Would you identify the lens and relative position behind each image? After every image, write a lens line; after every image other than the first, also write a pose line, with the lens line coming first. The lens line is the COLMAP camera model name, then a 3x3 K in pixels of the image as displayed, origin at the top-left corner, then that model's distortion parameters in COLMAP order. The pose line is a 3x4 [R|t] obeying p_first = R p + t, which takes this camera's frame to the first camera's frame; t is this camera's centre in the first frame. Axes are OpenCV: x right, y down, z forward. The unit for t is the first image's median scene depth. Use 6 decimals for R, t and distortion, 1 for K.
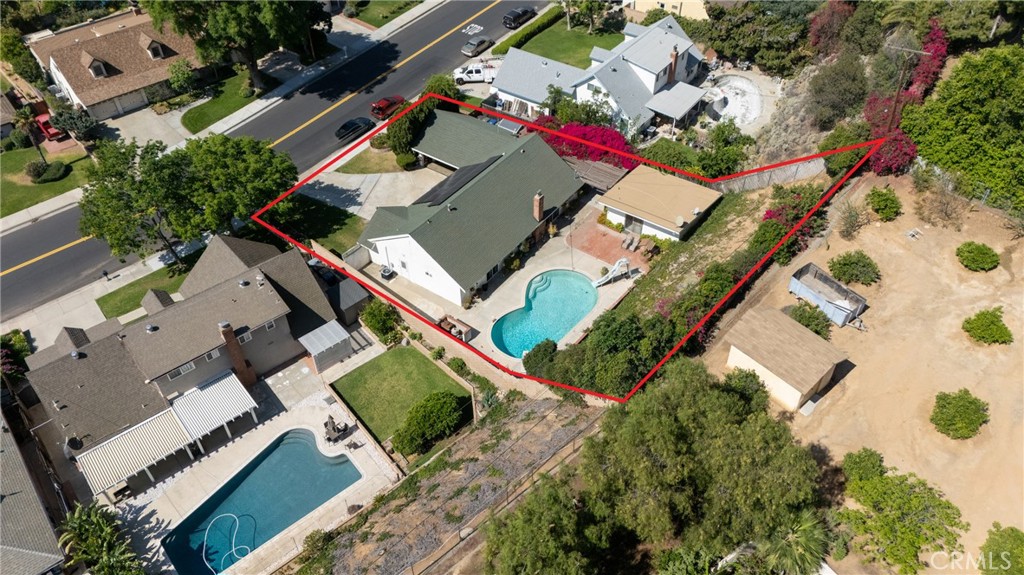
lens RADIAL K [[756.0, 0, 507.6], [0, 756.0, 289.5], [0, 0, 1]] dist [0.068925, -0.060552]
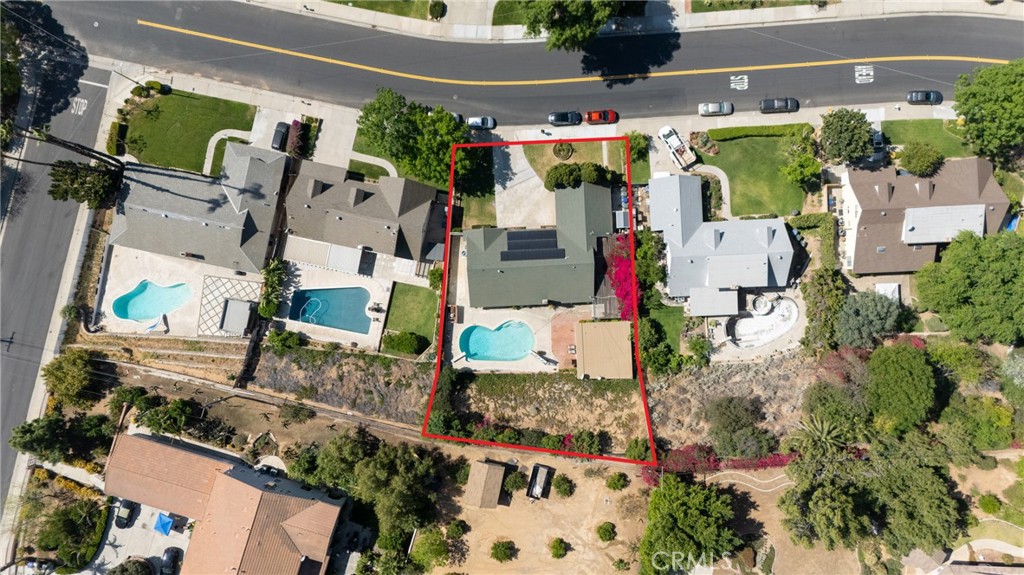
lens RADIAL K [[749.0, 0, 506.7], [0, 749.0, 289.1], [0, 0, 1]] dist [0.107832, -0.134877]
pose [[0.624250, 0.781195, -0.006833, -0.020487], [-0.527390, 0.427856, 0.734029, -1.242521], [0.576343, -0.454614, 0.679084, -0.146980]]
